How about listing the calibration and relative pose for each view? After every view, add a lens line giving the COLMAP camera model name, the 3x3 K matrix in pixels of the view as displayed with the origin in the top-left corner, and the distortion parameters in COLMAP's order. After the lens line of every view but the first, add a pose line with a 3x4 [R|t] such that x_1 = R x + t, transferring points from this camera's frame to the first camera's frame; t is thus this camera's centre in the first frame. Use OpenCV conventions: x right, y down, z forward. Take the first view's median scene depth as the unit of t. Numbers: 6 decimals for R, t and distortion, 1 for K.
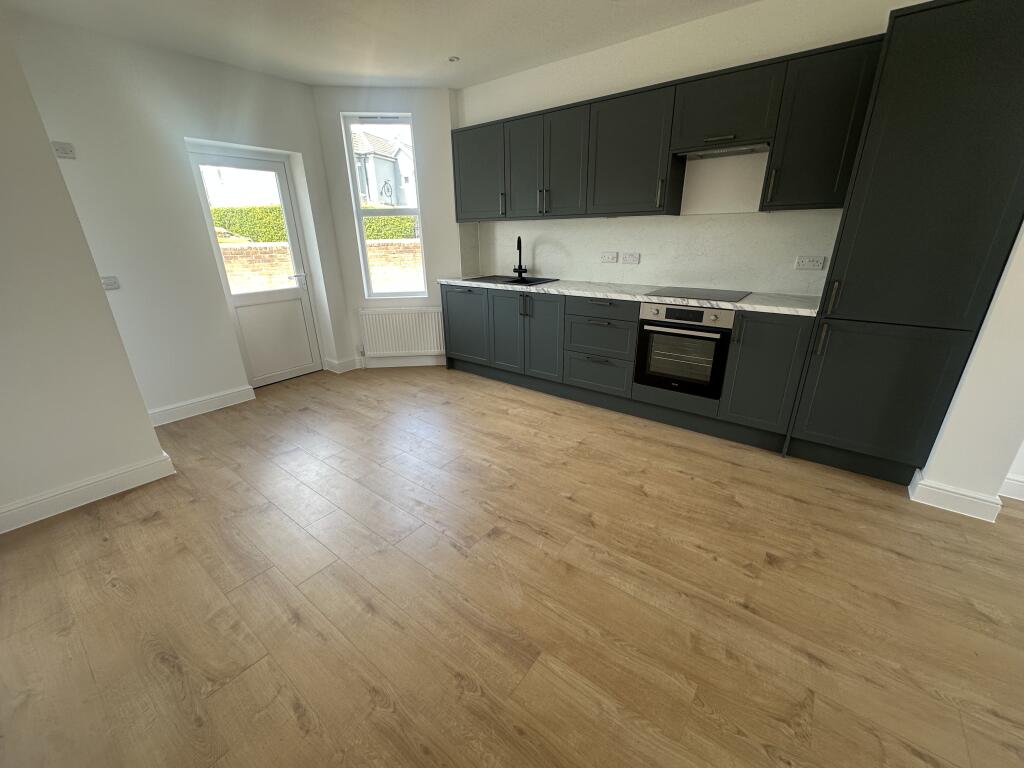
lens RADIAL K [[407.7, 0, 514.9], [0, 407.7, 388.6], [0, 0, 1]] dist [-0.000191, 0.000452]
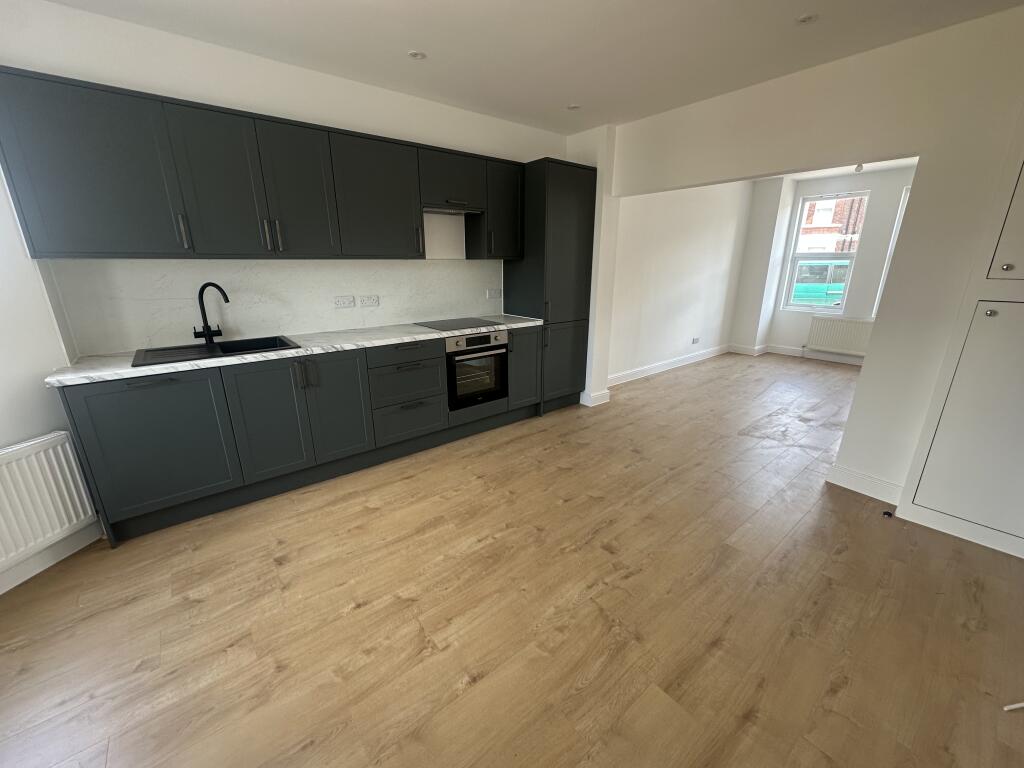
lens RADIAL K [[407.7, 0, 512.6], [0, 407.7, 385.2], [0, 0, 1]] dist [-0.000191, 0.000452]
pose [[0.232449, -0.266228, 0.935462, -0.692526], [0.346034, 0.921514, 0.176274, -0.223870], [-0.908971, 0.282727, 0.306329, 0.537956]]
